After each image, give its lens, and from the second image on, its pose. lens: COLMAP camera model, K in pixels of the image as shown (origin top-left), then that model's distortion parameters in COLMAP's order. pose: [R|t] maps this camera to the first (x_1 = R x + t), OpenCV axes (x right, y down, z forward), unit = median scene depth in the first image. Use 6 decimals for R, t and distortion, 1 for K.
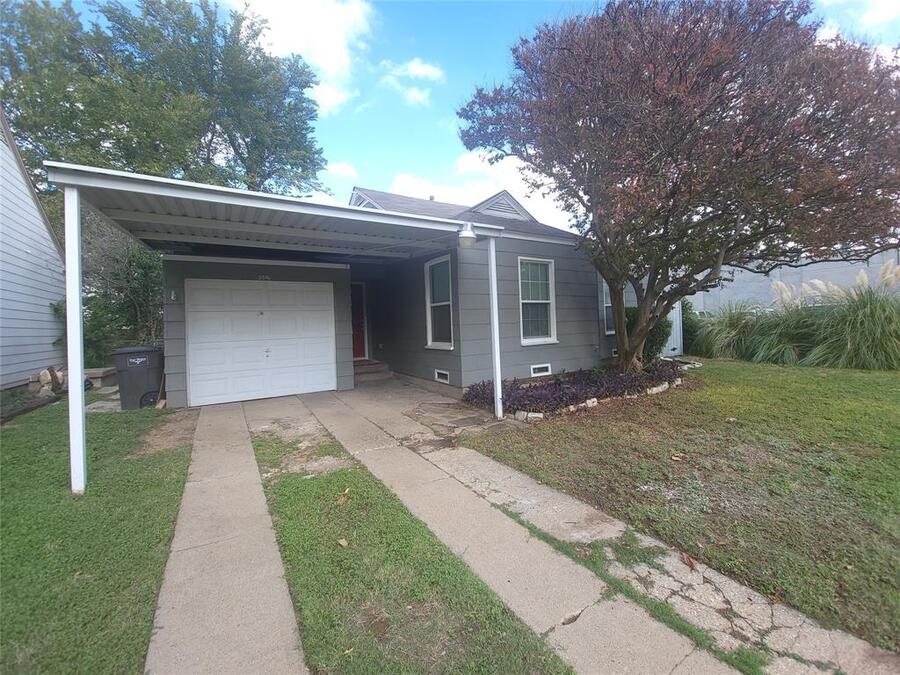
lens RADIAL K [[363.7, 0, 445.2], [0, 363.7, 329.0], [0, 0, 1]] dist [0.000650, -0.004456]
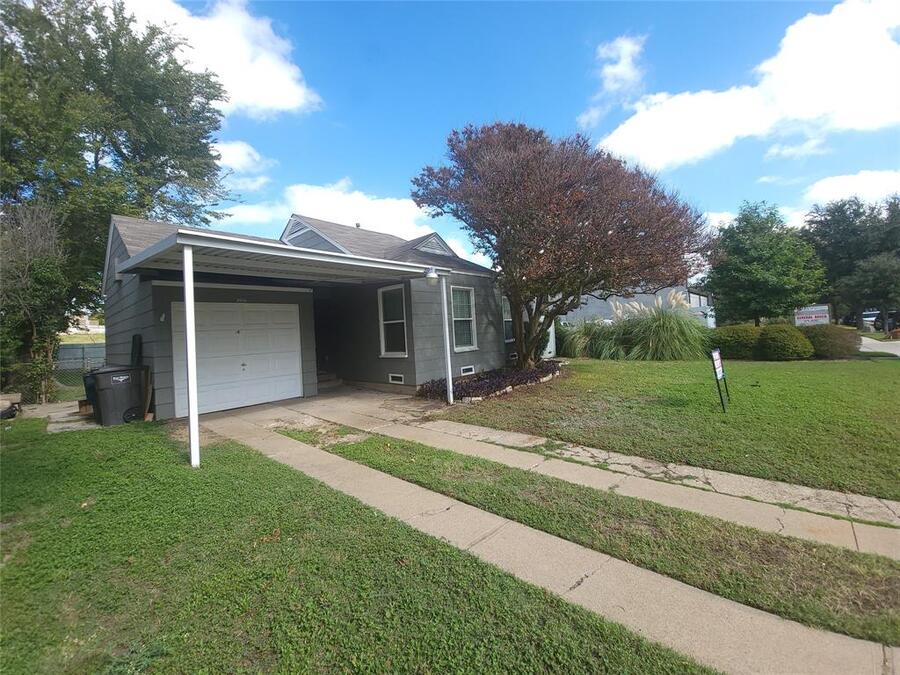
lens RADIAL K [[363.7, 0, 446.6], [0, 363.7, 332.5], [0, 0, 1]] dist [0.000650, -0.004456]
pose [[0.954092, -0.018895, 0.298918, -0.223983], [0.025572, 0.999503, -0.018440, -0.003263], [-0.298421, 0.025237, 0.954101, -0.271943]]
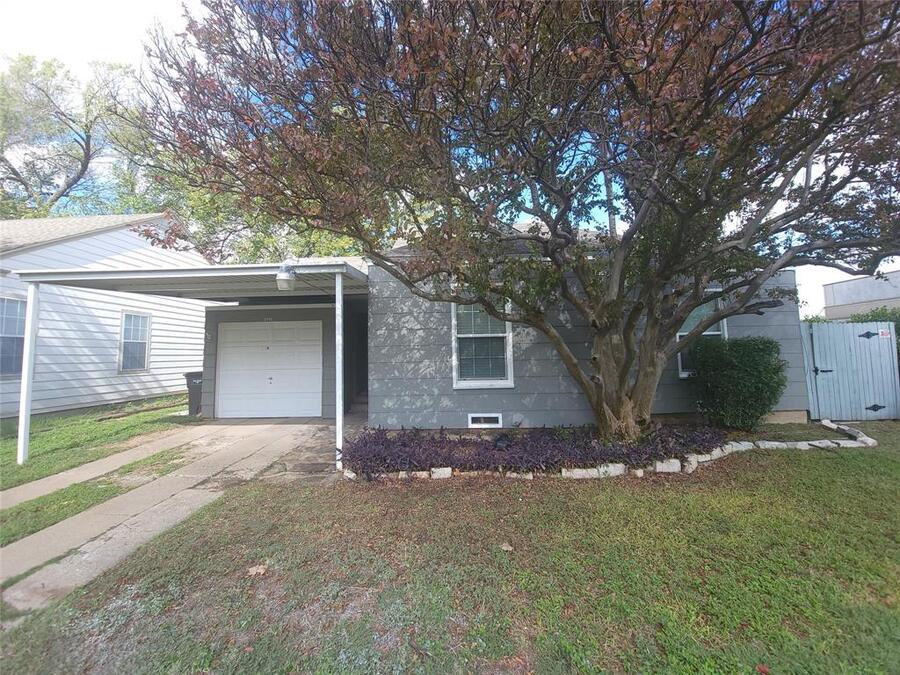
lens RADIAL K [[363.7, 0, 450.5], [0, 363.7, 330.7], [0, 0, 1]] dist [0.000650, -0.004456]
pose [[0.836192, -0.017032, -0.548172, 0.702589], [-0.013822, 0.998546, -0.052110, -0.046393], [0.548262, 0.051151, 0.834741, 0.300974]]
